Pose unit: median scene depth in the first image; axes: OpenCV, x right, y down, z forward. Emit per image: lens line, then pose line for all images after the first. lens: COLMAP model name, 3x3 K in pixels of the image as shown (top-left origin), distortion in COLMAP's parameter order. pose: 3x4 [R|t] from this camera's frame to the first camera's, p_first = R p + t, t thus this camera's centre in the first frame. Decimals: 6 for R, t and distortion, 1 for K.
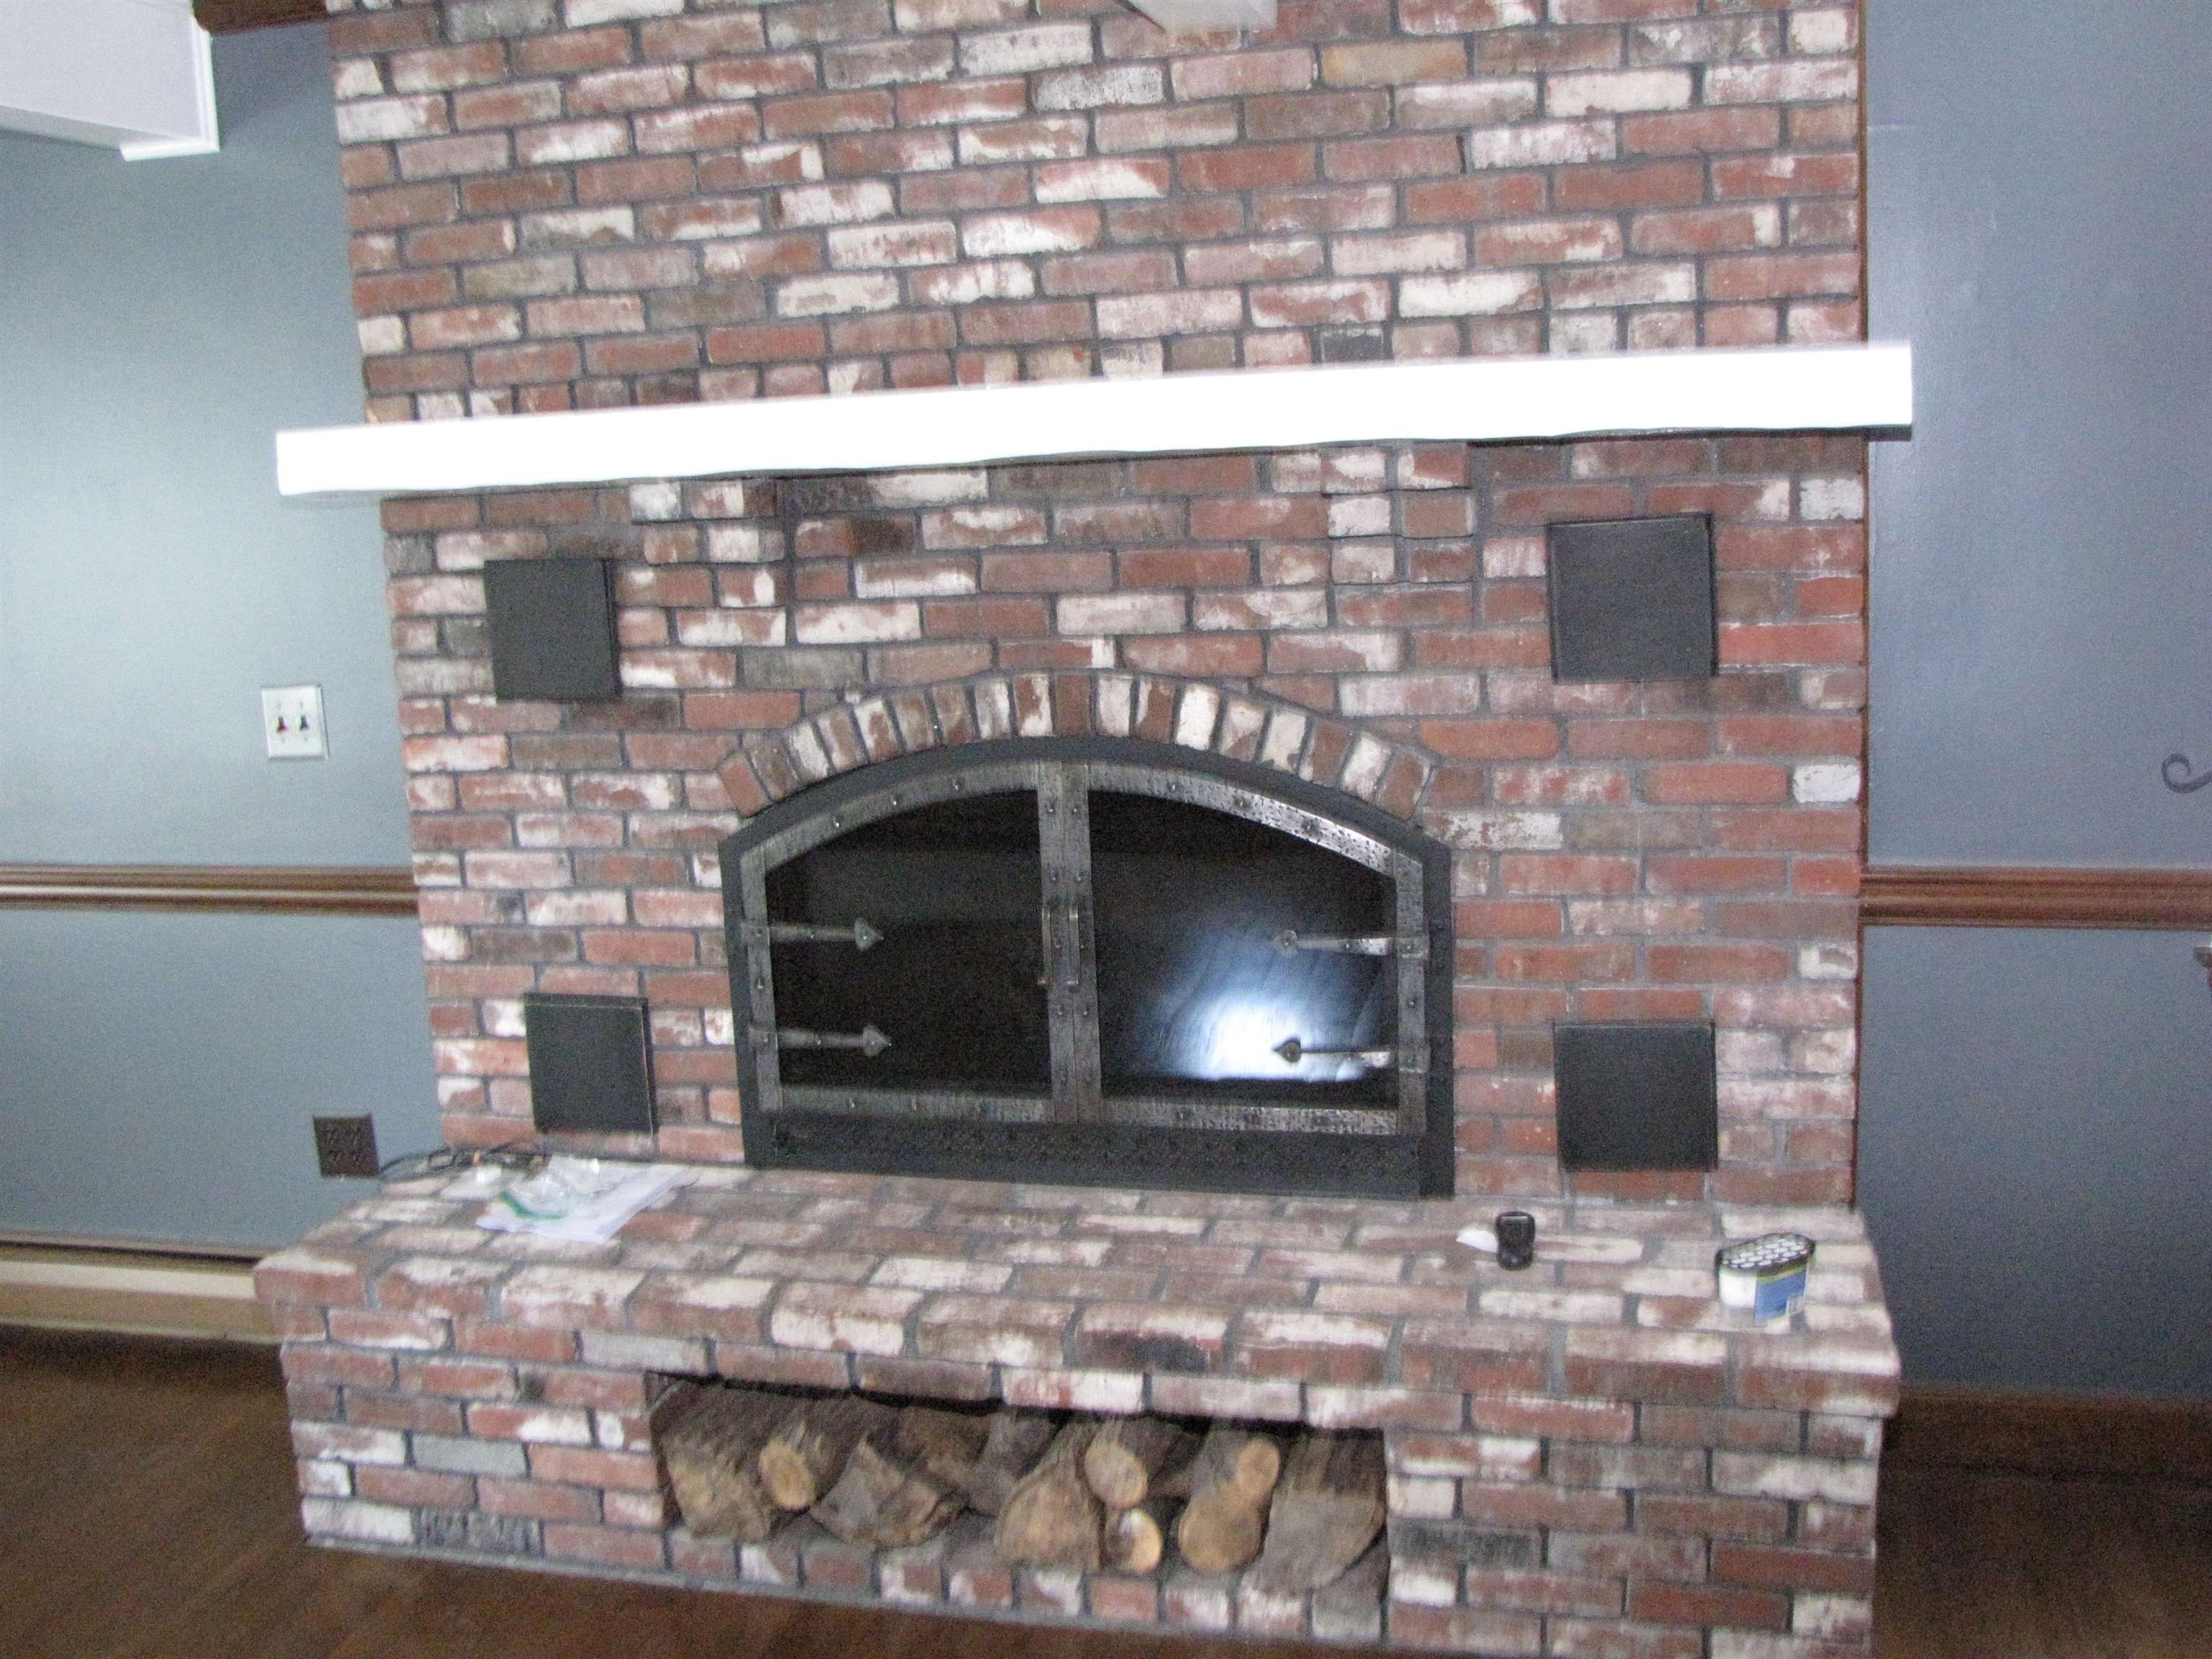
lens RADIAL K [[2020.8, 0, 1135.5], [0, 2020.8, 797.9], [0, 0, 1]] dist [-0.143400, 0.155612]
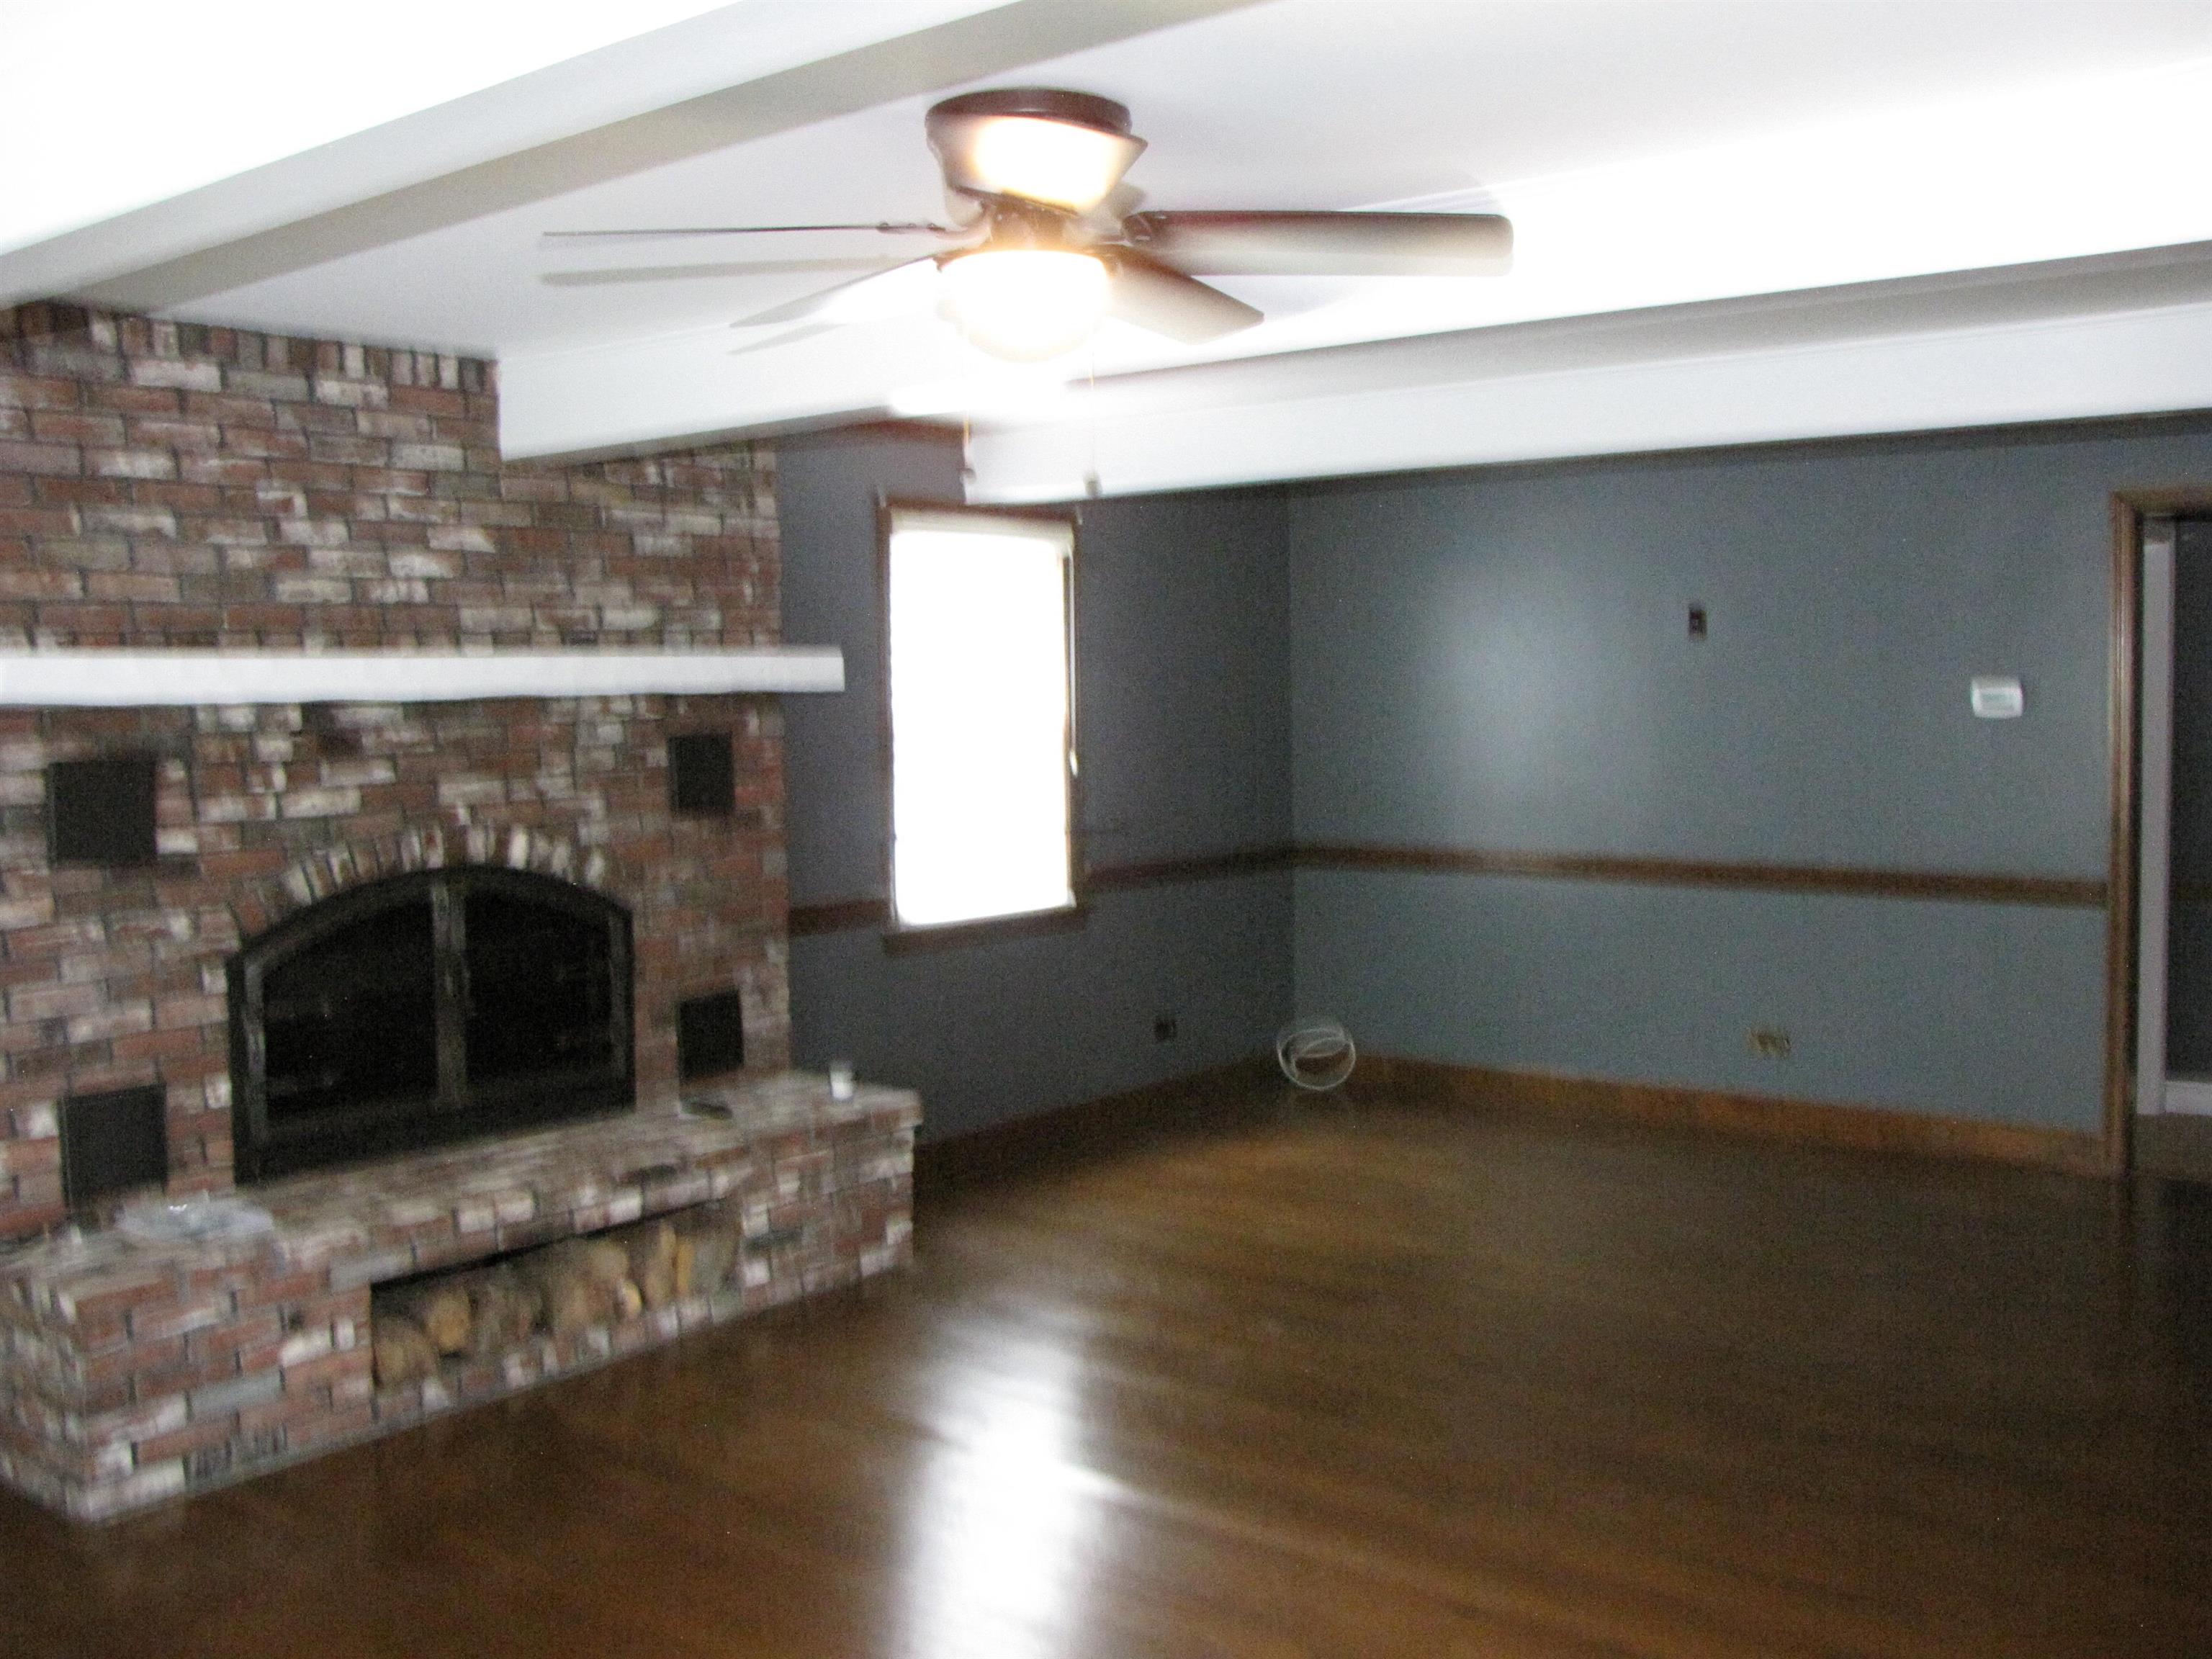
lens RADIAL K [[2020.8, 0, 1123.2], [0, 2020.8, 821.2], [0, 0, 1]] dist [-0.143400, 0.155612]
pose [[0.428470, -0.026899, 0.903155, -1.311861], [0.140307, 0.989413, -0.037096, 0.074717], [-0.892596, 0.142613, 0.427708, -0.203518]]
